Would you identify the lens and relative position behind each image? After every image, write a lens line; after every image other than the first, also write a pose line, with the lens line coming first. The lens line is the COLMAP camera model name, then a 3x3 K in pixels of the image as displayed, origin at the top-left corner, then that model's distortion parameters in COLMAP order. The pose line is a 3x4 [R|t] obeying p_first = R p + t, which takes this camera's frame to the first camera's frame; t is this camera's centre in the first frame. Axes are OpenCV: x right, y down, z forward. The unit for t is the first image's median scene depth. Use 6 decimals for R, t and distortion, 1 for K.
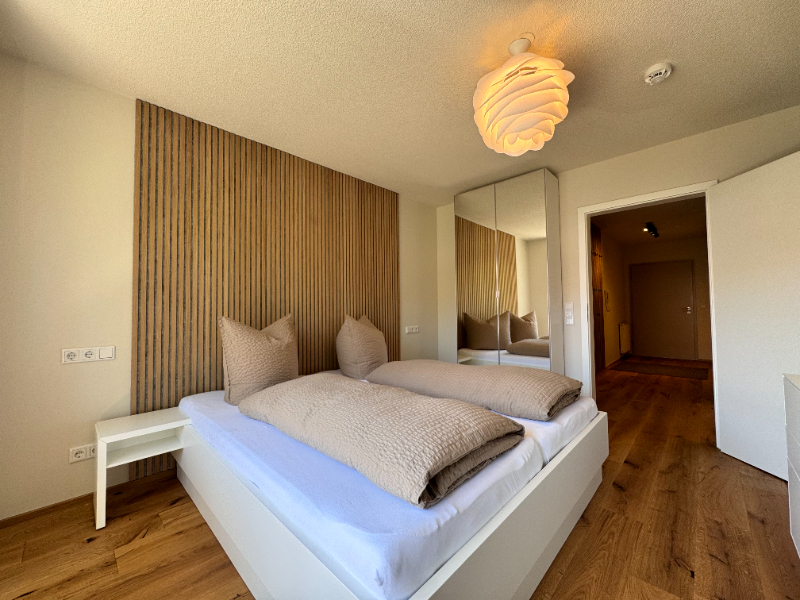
lens RADIAL K [[320.6, 0, 399.0], [0, 320.6, 297.9], [0, 0, 1]] dist [-0.000783, 0.000385]
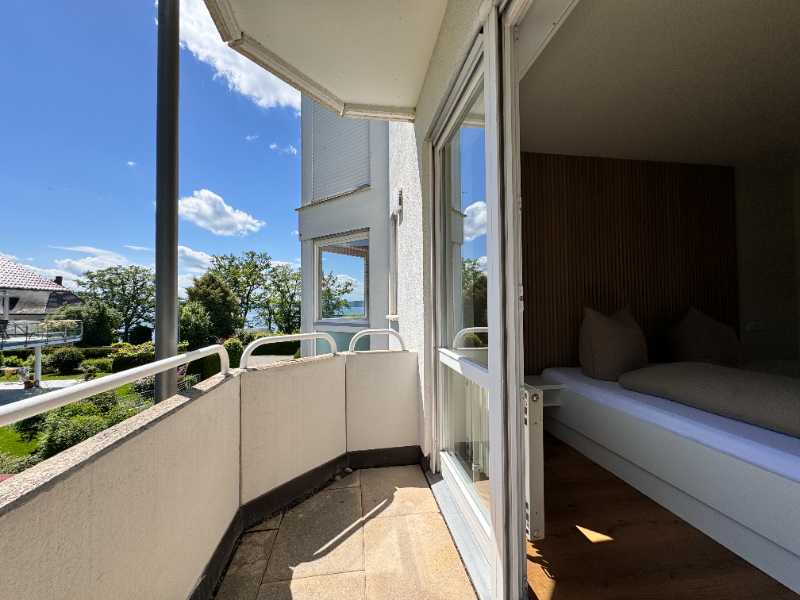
lens RADIAL K [[320.6, 0, 399.0], [0, 320.6, 297.9], [0, 0, 1]] dist [-0.000783, 0.000385]
pose [[0.806480, -0.007807, -0.591210, -0.300437], [0.017451, 0.999792, 0.010602, -0.001334], [0.591004, -0.018867, 0.806448, -0.323040]]
